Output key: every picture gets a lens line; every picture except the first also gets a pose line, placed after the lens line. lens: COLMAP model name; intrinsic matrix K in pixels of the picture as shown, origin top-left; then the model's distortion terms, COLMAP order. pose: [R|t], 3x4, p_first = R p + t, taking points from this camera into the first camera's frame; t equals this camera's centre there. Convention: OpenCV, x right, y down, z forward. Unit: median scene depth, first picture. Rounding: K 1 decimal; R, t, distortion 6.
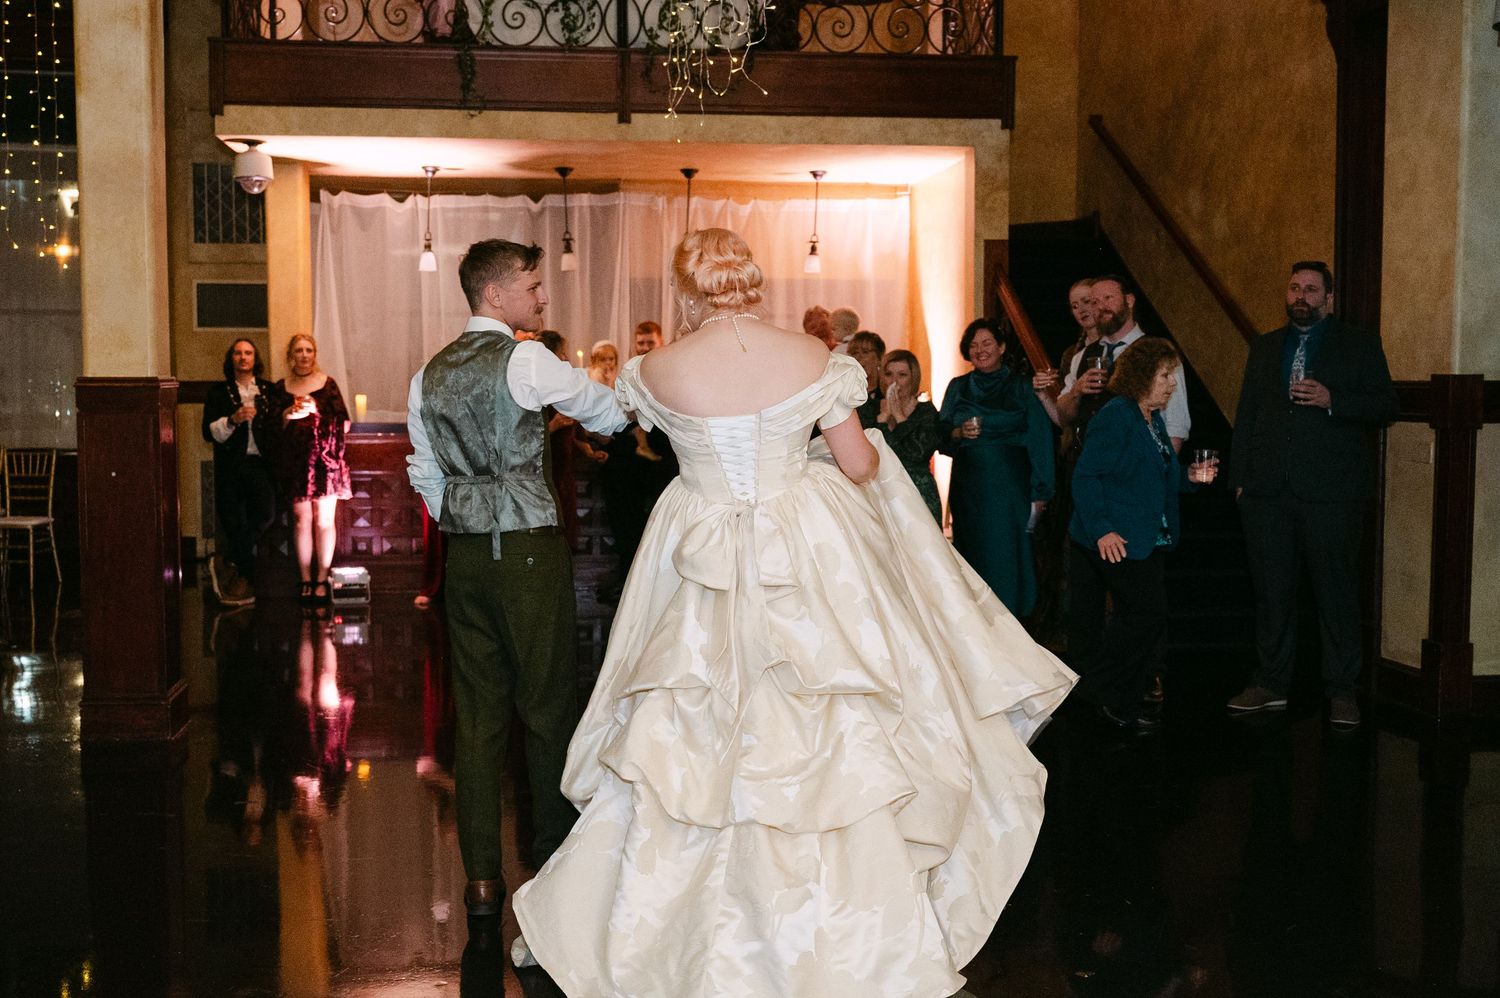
lens RADIAL K [[1603.3, 0, 692.4], [0, 1603.3, 499.5], [0, 0, 1]] dist [-0.021907, -0.002371]
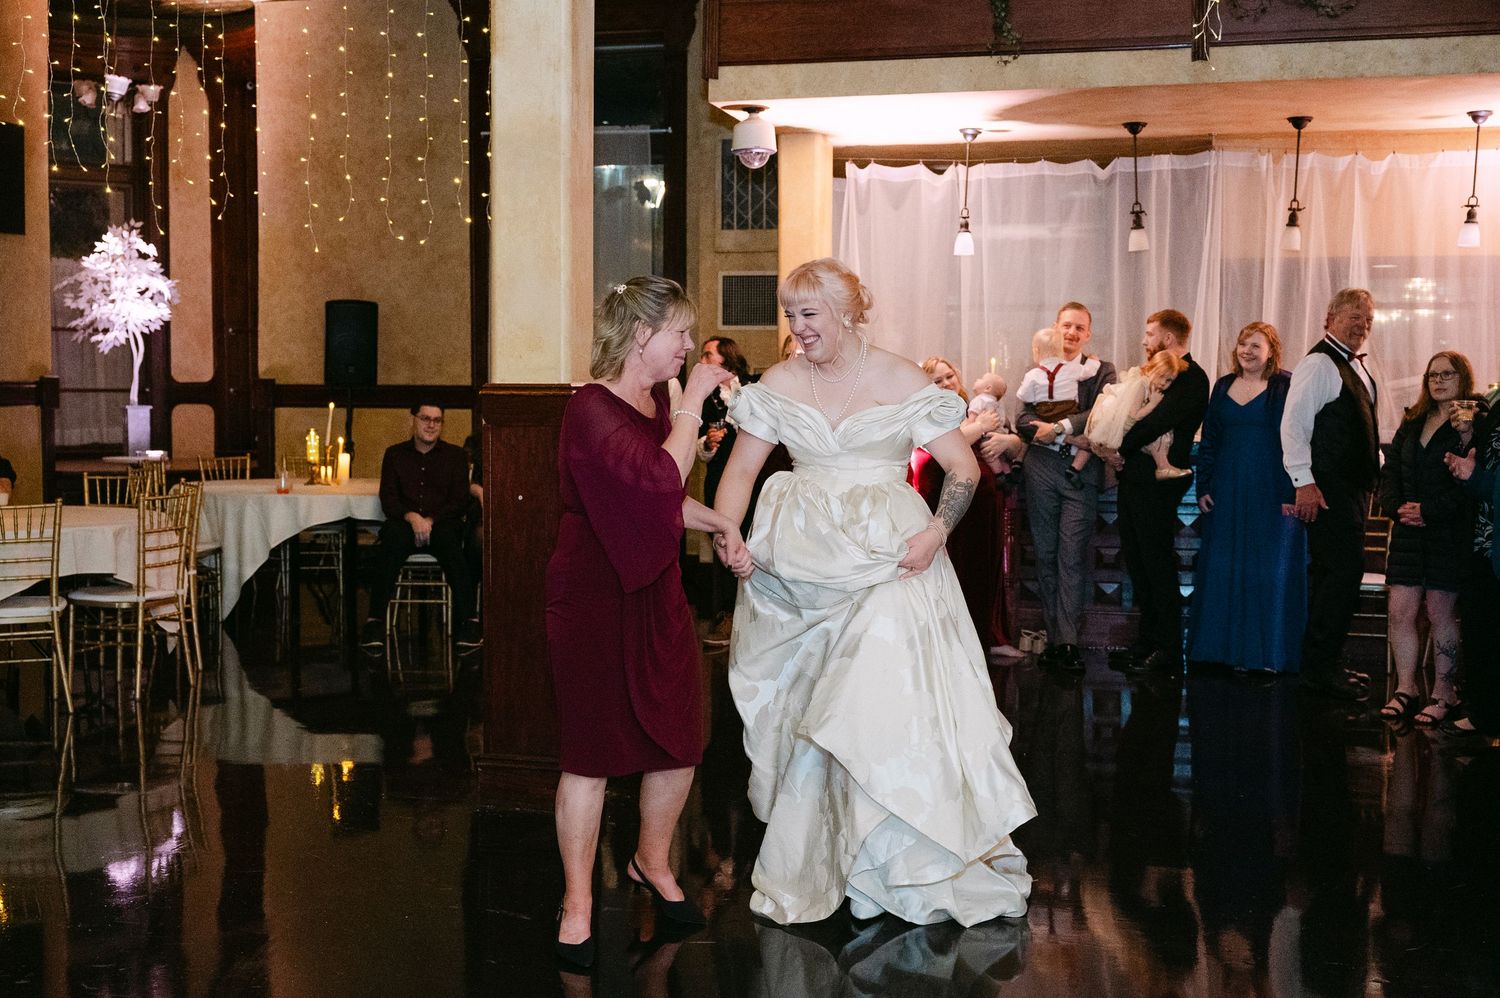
lens RADIAL K [[1748.8, 0, 753.3], [0, 1748.8, 505.5], [0, 0, 1]] dist [0.002508, -0.036334]
pose [[0.932865, 0.028769, -0.359075, 0.061616], [-0.030183, 0.999543, 0.001668, -0.011493], [0.358959, 0.009282, 0.933307, 0.116409]]
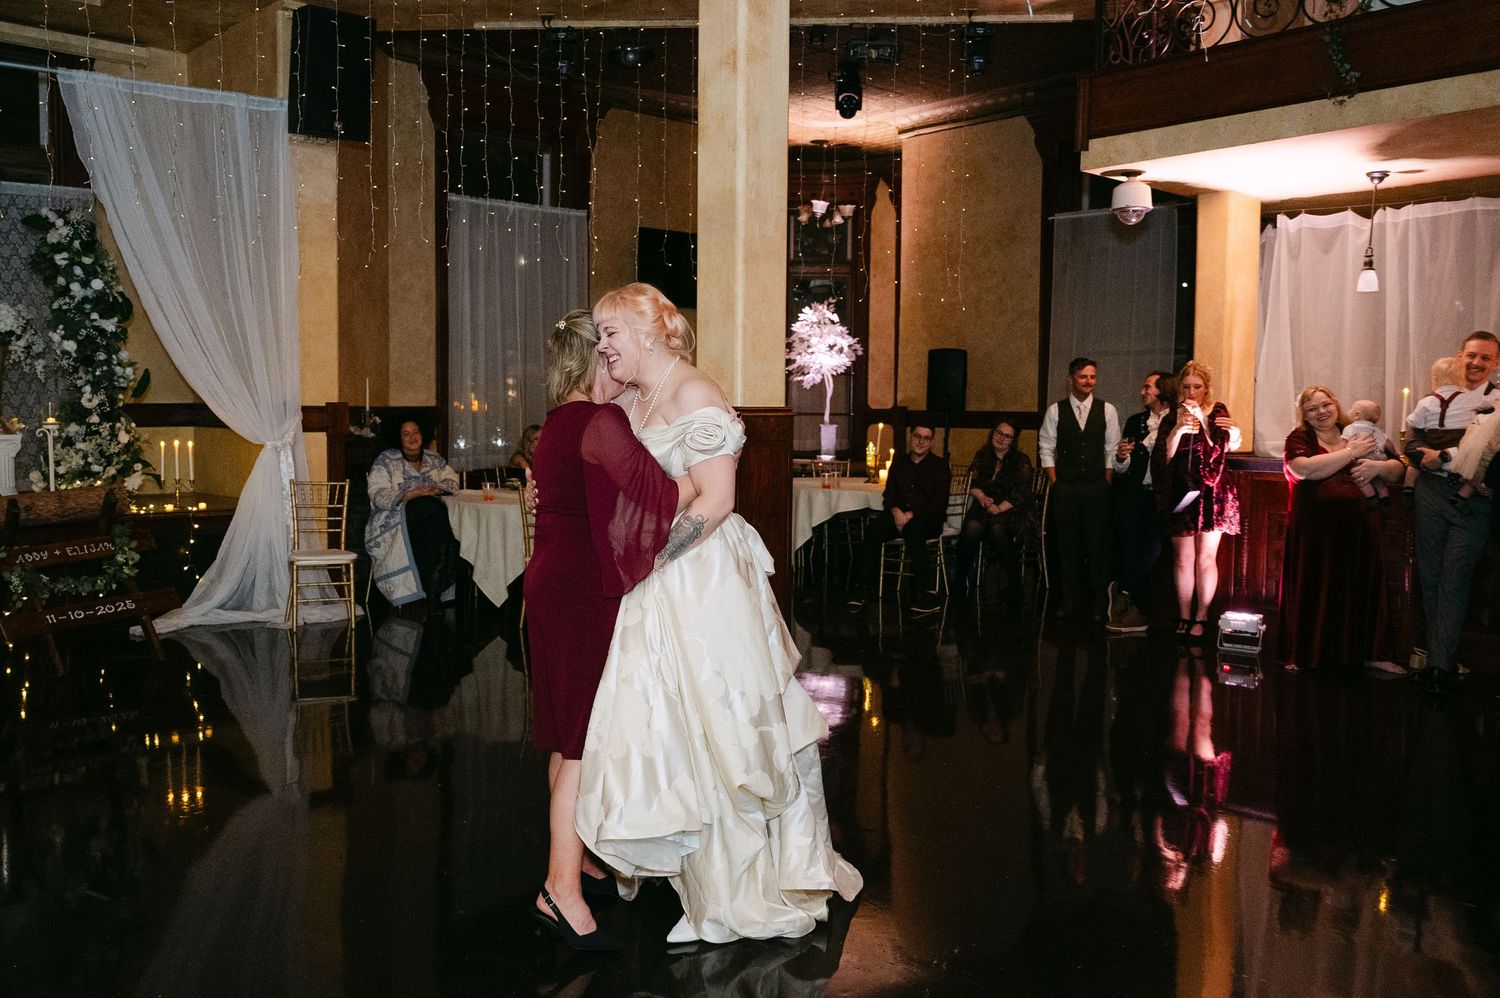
lens RADIAL K [[1204.6, 0, 711.5], [0, 1204.6, 479.9], [0, 0, 1]] dist [-0.005376, 0.000059]
pose [[0.568210, 0.054949, -0.821047, 0.179261], [-0.069733, 0.997394, 0.018492, -0.025828], [0.819924, 0.046747, 0.570561, 0.327387]]
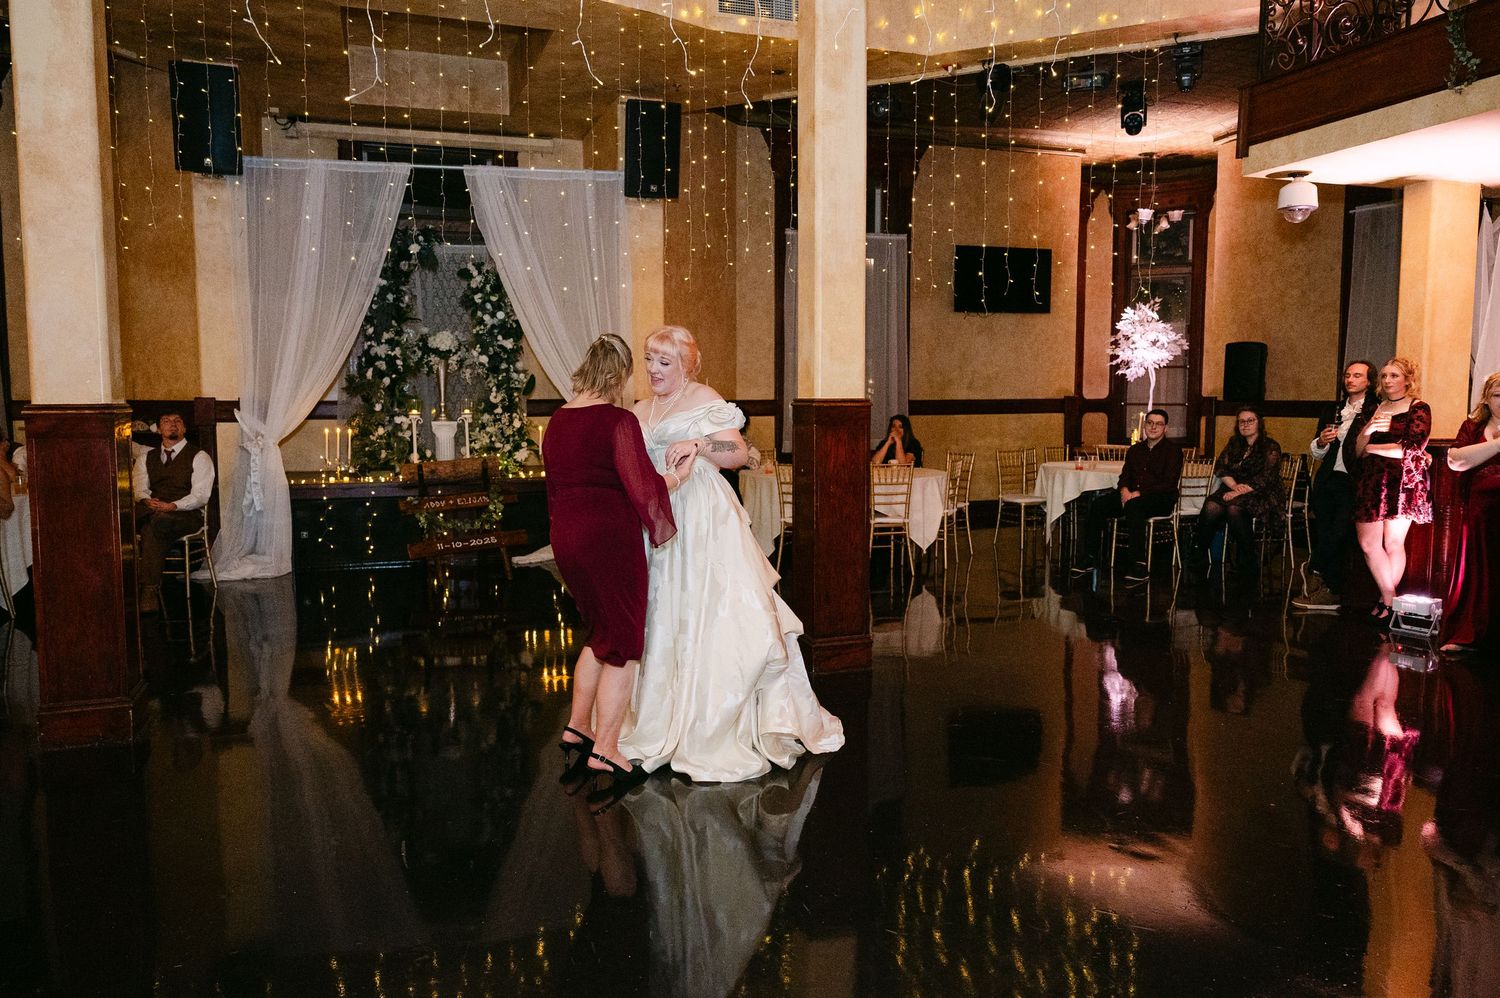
lens RADIAL K [[1033.3, 0, 751.8], [0, 1033.3, 494.3], [0, 0, 1]] dist [0.006599, -0.006165]
pose [[0.220957, 0.090883, -0.971040, 0.281423], [-0.073170, 0.994387, 0.076419, -0.034961], [0.972535, 0.054166, 0.226367, 0.444218]]
